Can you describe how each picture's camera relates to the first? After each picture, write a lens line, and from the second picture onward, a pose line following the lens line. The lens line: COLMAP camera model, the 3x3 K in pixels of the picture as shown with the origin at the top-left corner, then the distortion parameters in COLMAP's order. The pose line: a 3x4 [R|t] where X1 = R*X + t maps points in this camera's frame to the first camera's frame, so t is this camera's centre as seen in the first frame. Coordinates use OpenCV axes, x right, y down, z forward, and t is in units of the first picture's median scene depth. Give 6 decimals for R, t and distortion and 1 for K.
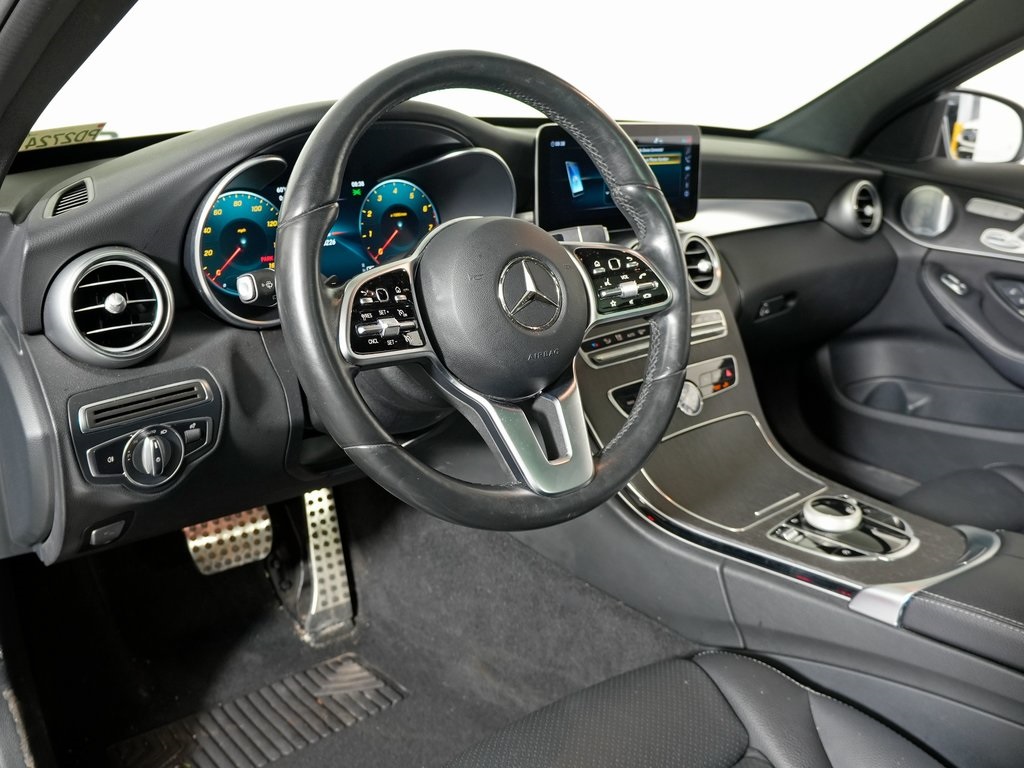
lens RADIAL K [[900.4, 0, 504.3], [0, 900.4, 385.7], [0, 0, 1]] dist [-0.155837, 0.057341]
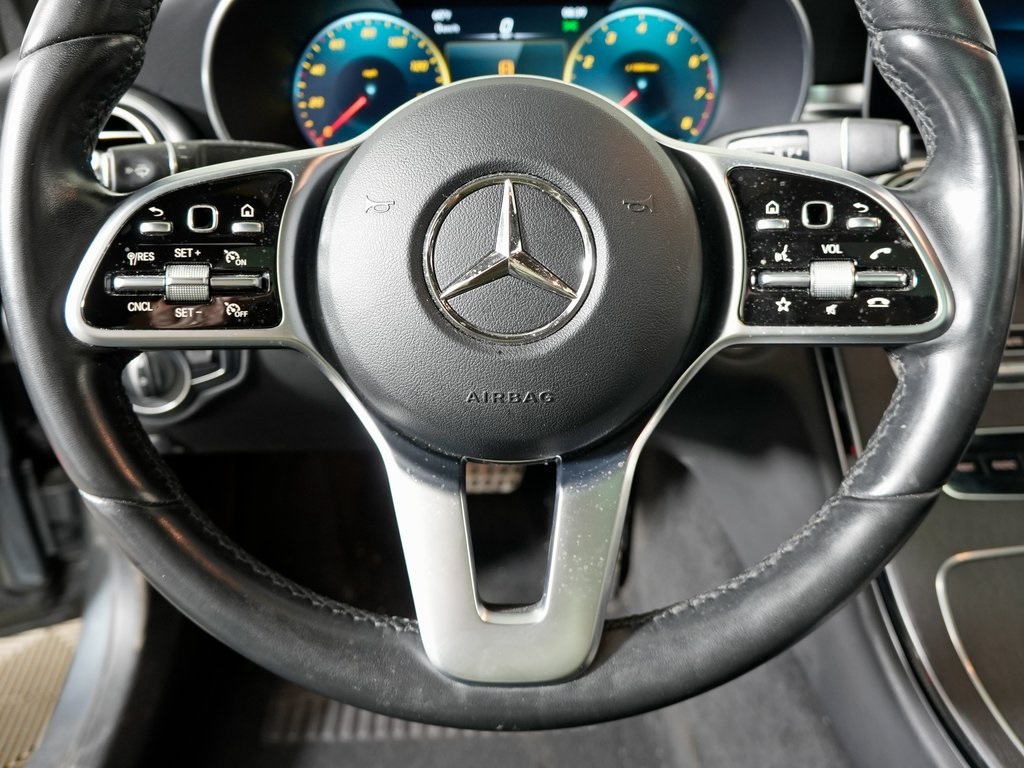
lens RADIAL K [[900.4, 0, 516.1], [0, 900.4, 377.8], [0, 0, 1]] dist [-0.155837, 0.057341]
pose [[0.794621, 0.255352, -0.550793, 0.208324], [-0.168570, 0.964370, 0.203897, -0.097681], [0.583234, -0.069173, 0.809353, 0.457654]]
